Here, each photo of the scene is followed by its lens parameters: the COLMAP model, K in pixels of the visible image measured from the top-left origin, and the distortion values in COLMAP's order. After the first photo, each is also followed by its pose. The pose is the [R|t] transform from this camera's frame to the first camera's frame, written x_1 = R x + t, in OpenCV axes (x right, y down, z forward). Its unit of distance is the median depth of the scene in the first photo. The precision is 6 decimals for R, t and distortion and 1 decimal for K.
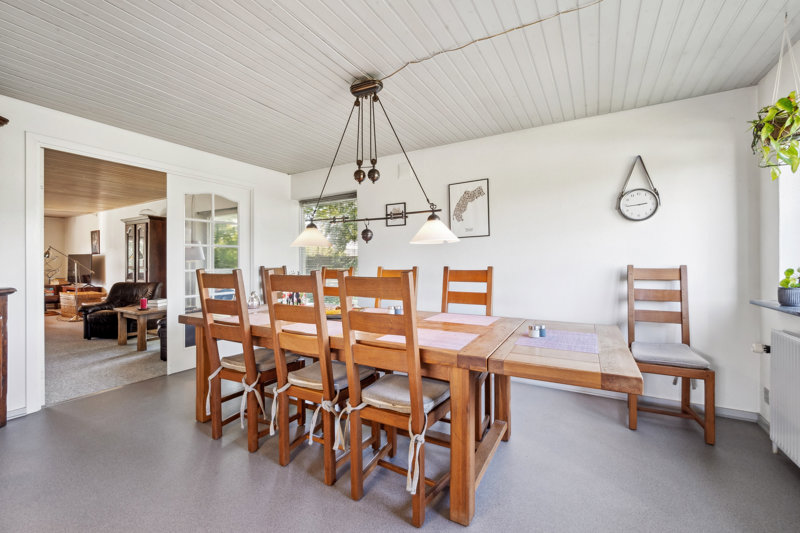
lens RADIAL K [[331.3, 0, 401.9], [0, 331.3, 260.6], [0, 0, 1]] dist [-0.003086, -0.000541]
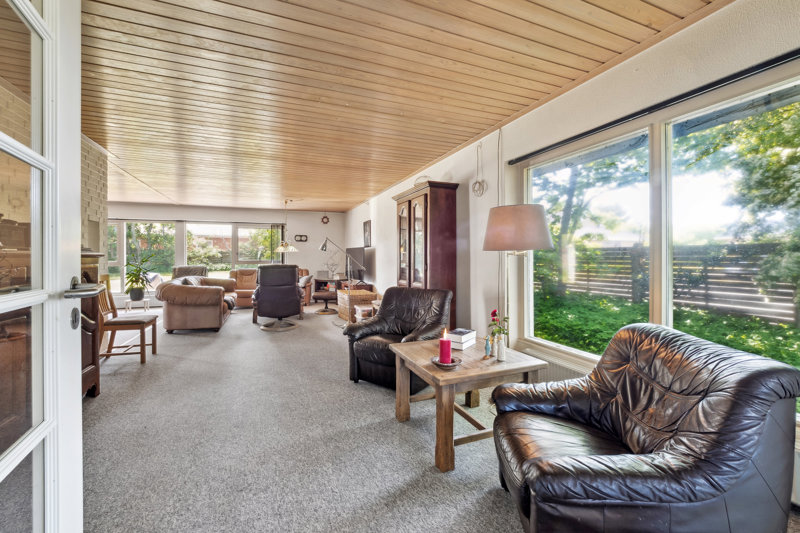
lens RADIAL K [[331.3, 0, 401.9], [0, 331.3, 260.6], [0, 0, 1]] dist [-0.003086, -0.000541]
pose [[0.796294, 0.010506, -0.604818, -0.408194], [-0.004032, 0.999919, 0.012060, 0.006230], [0.604896, -0.007165, 0.796272, 0.449904]]
